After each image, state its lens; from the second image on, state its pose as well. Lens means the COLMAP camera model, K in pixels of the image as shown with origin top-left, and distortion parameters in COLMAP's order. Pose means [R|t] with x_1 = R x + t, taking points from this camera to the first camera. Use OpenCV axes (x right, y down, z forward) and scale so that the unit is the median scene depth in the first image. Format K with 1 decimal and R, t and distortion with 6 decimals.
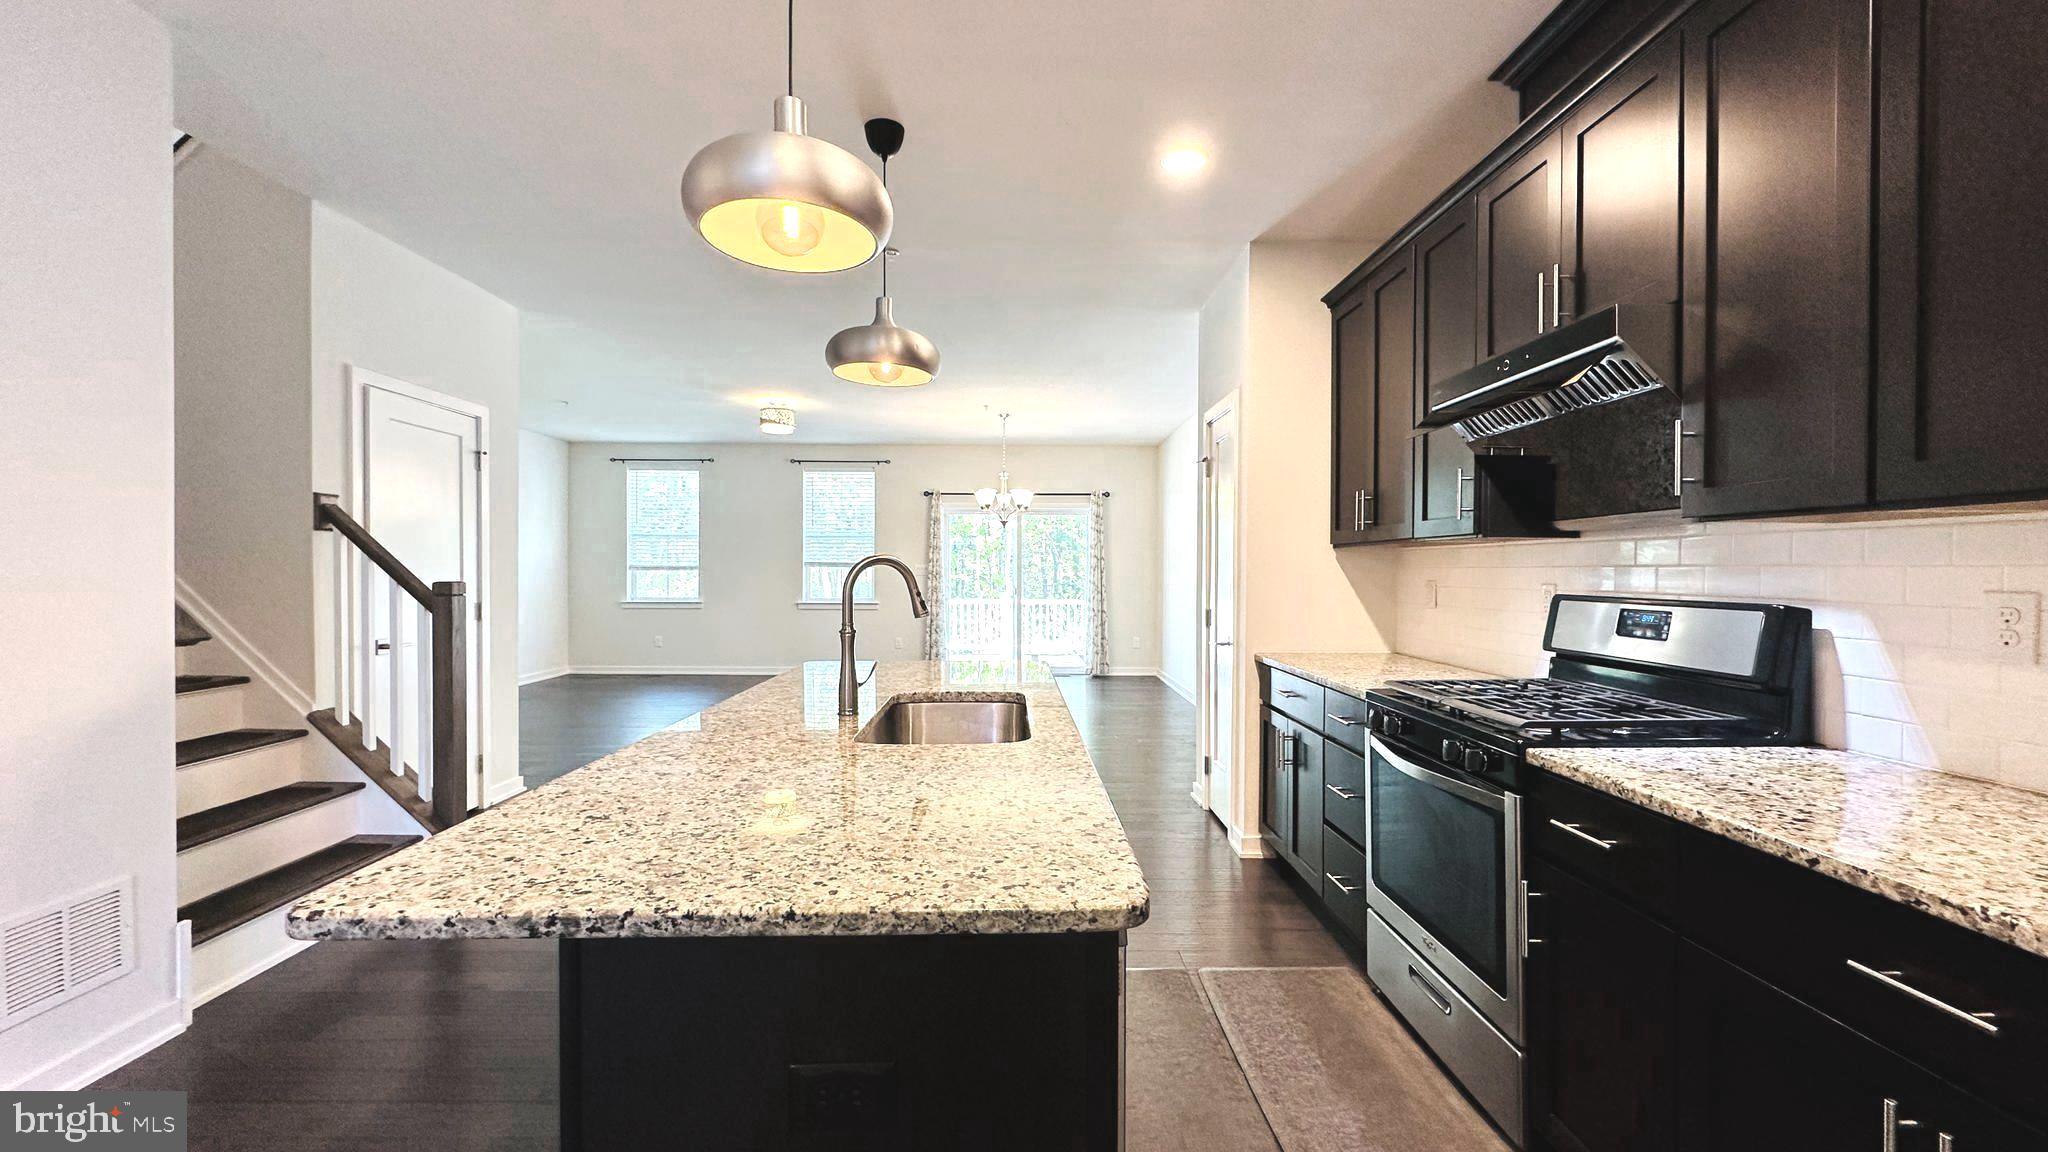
lens RADIAL K [[815.0, 0, 1024.0], [0, 815.0, 576.0], [0, 0, 1]] dist [-0.003494, 0.000140]
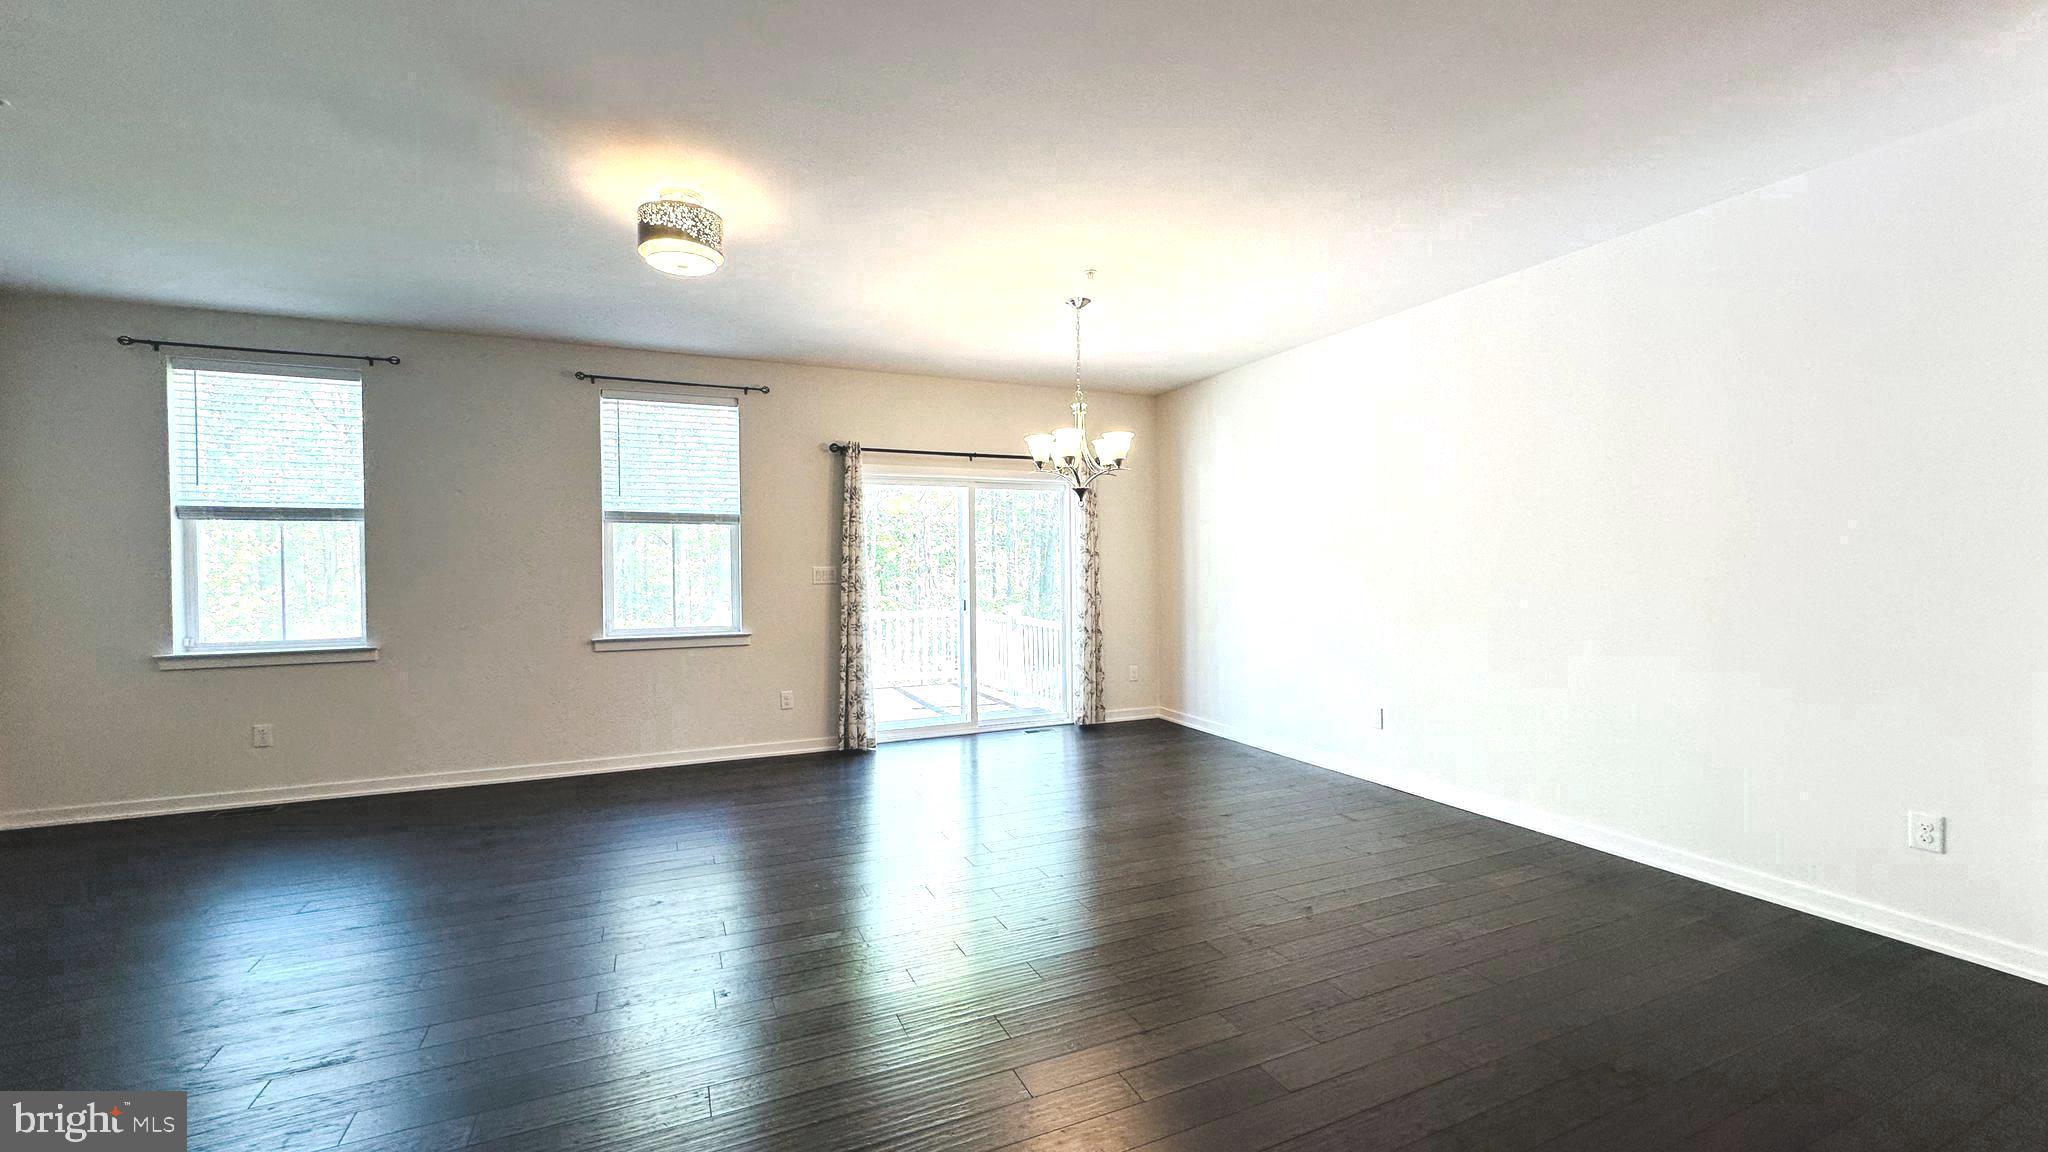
lens RADIAL K [[815.0, 0, 1024.0], [0, 815.0, 576.0], [0, 0, 1]] dist [-0.003494, 0.000140]
pose [[0.918463, -0.016907, 0.395145, -1.016775], [0.015481, 0.999857, 0.006798, -0.038849], [-0.395204, -0.000126, 0.918594, 1.739493]]
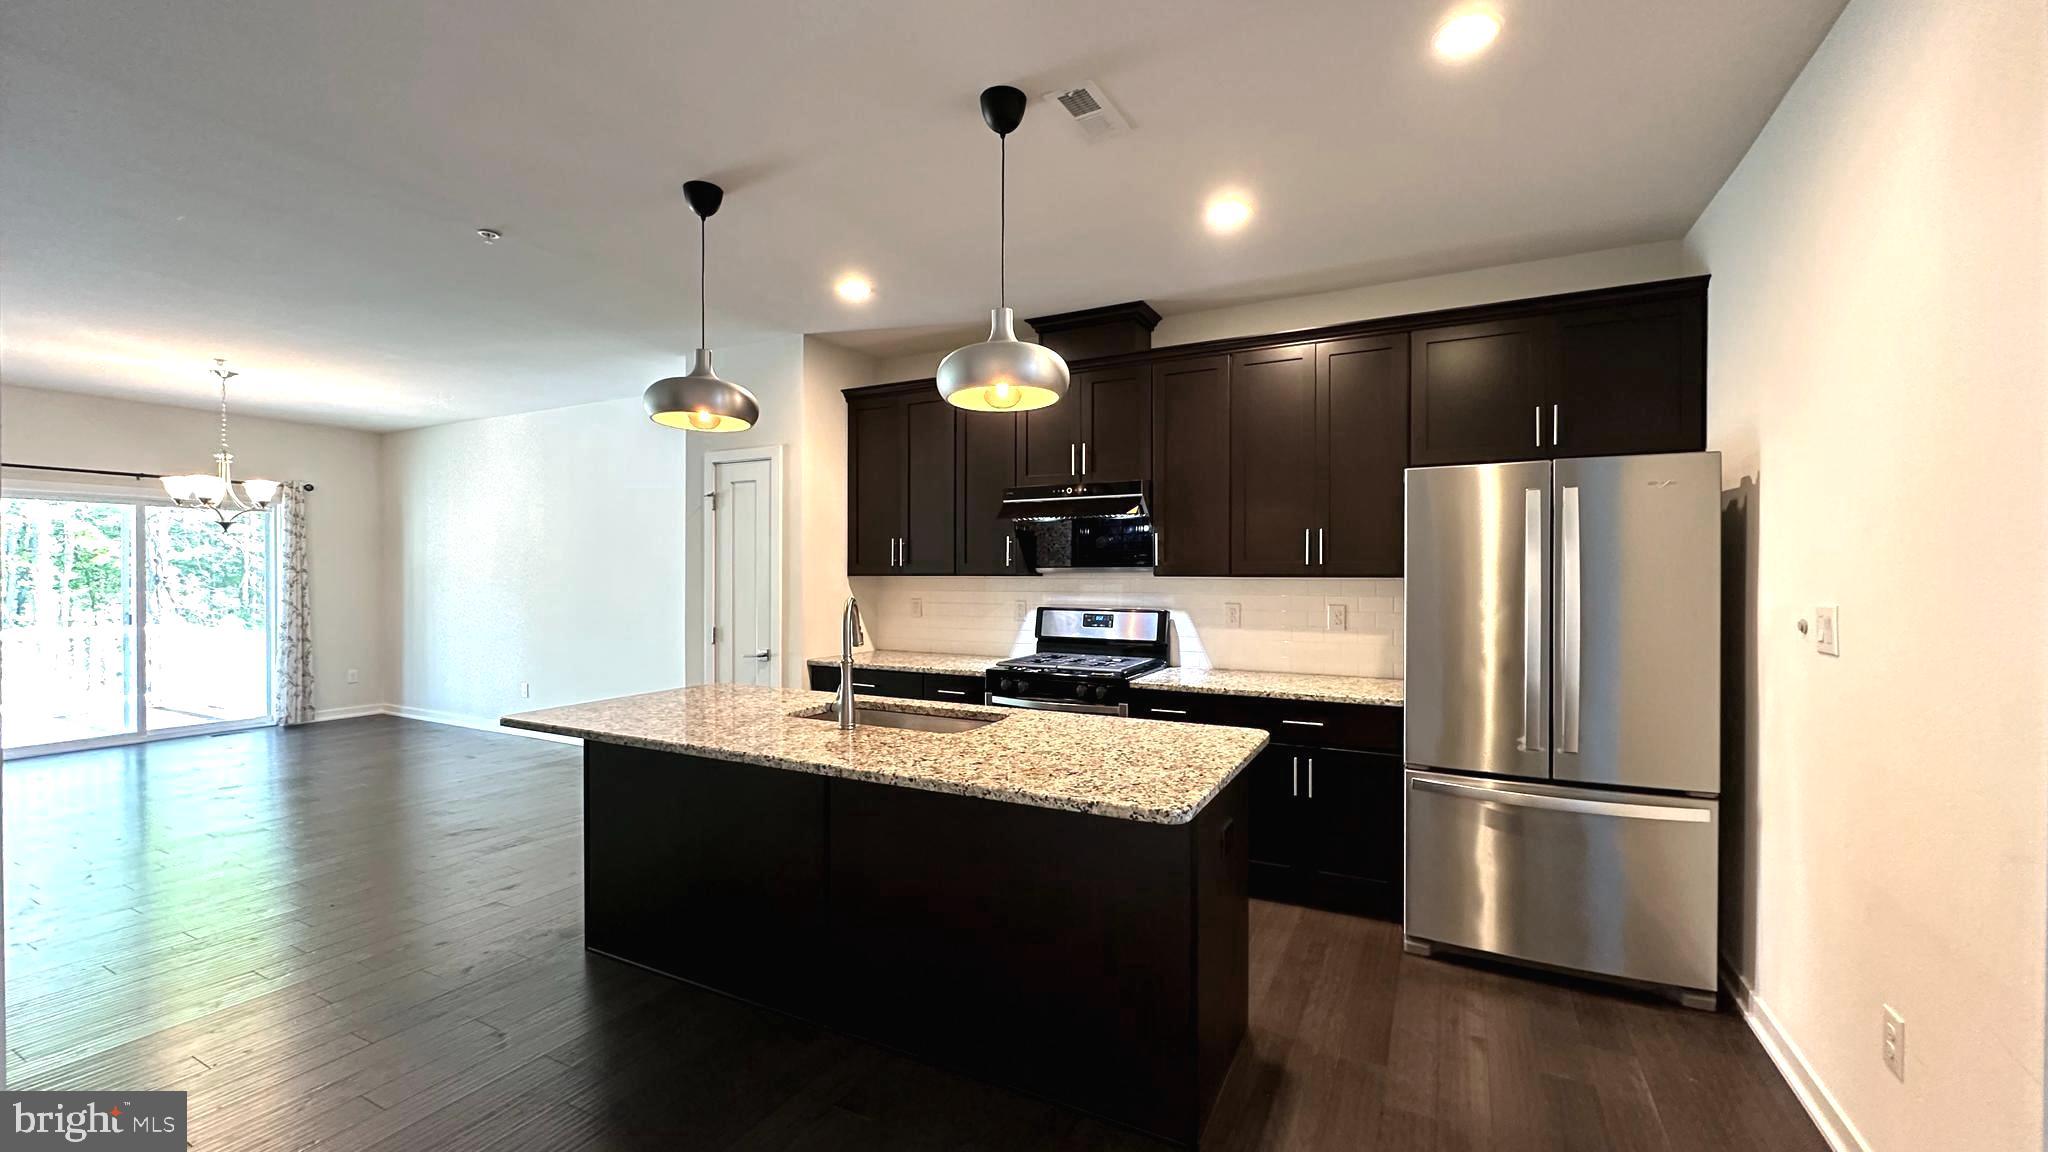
lens RADIAL K [[815.0, 0, 1024.0], [0, 815.0, 576.0], [0, 0, 1]] dist [-0.003494, 0.000140]
pose [[0.476530, -0.005772, 0.879139, -1.119257], [0.007643, 0.999968, 0.002423, -0.059434], [-0.879125, 0.005565, 0.476559, 0.167788]]
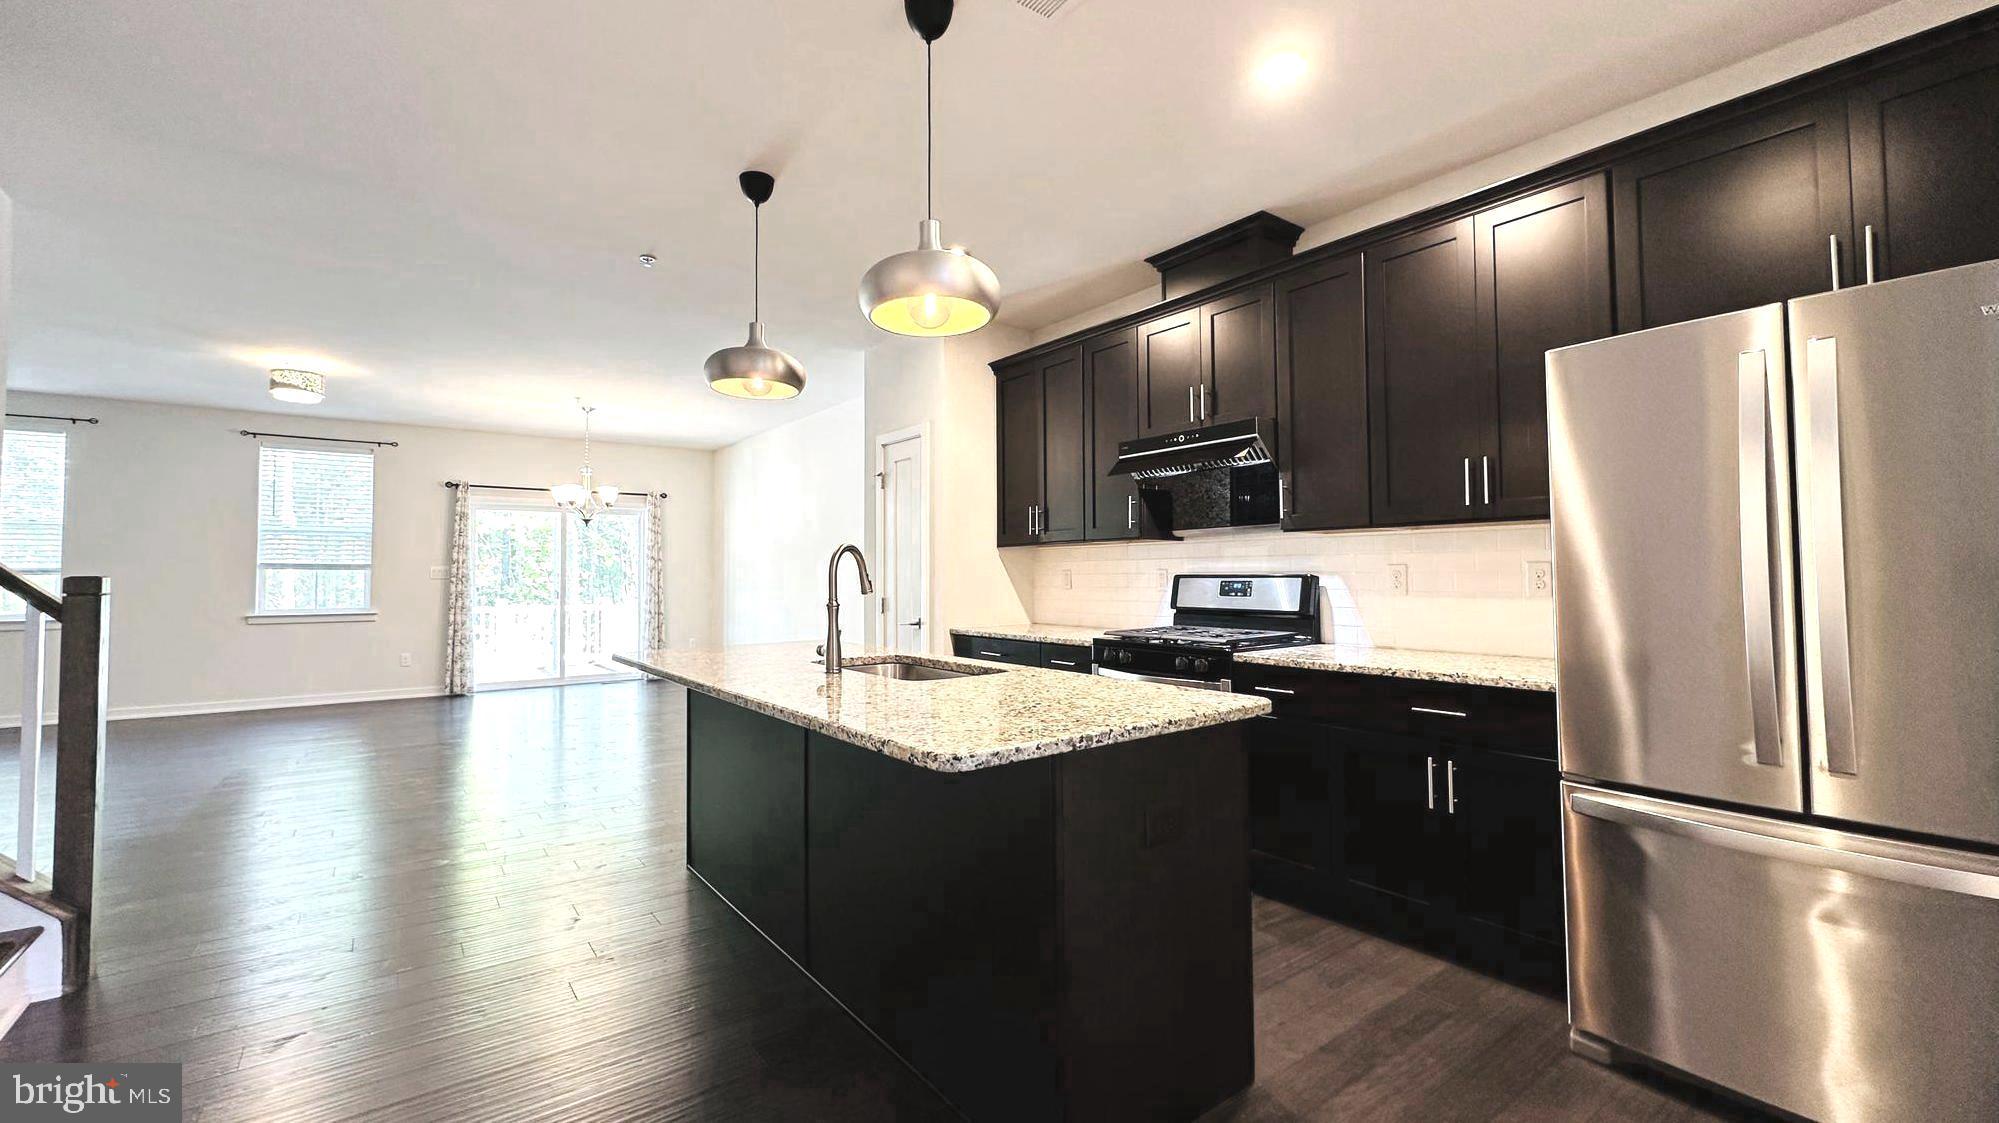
lens RADIAL K [[812.6, 0, 976.4], [0, 812.6, 547.9], [0, 0, 1]] dist [-0.003373, 0.000073]
pose [[0.814405, 0.012302, 0.580166, -0.719772], [0.012547, 0.999168, -0.038799, 0.030485], [-0.580161, 0.038877, 0.813573, -0.125529]]
